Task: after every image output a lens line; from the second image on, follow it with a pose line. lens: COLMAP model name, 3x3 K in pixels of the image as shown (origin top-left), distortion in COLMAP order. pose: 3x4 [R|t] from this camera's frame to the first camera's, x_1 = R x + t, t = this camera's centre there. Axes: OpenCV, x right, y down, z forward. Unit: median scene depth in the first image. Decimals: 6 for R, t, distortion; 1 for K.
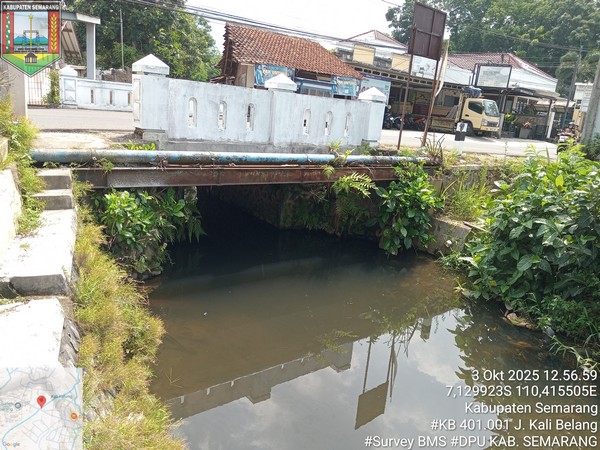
lens RADIAL K [[451.4, 0, 300.0], [0, 451.4, 225.0], [0, 0, 1]] dist [0.046102, -0.103311]
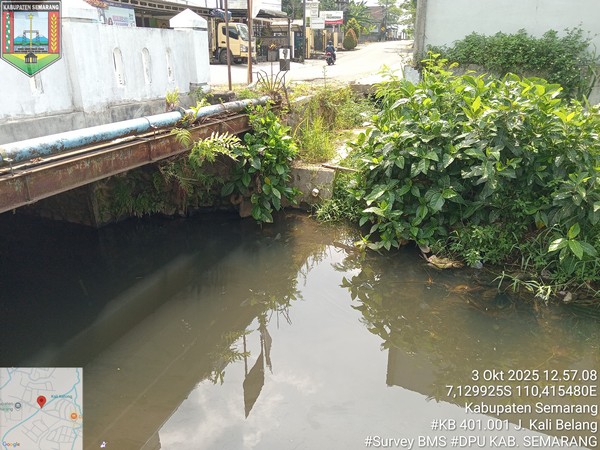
lens RADIAL K [[451.4, 0, 300.0], [0, 451.4, 225.0], [0, 0, 1]] dist [0.046102, -0.103311]
pose [[0.837409, -0.277985, 0.470606, -0.126175], [0.211338, 0.958719, 0.190250, -0.071161], [-0.504066, -0.059860, 0.861589, 0.259614]]
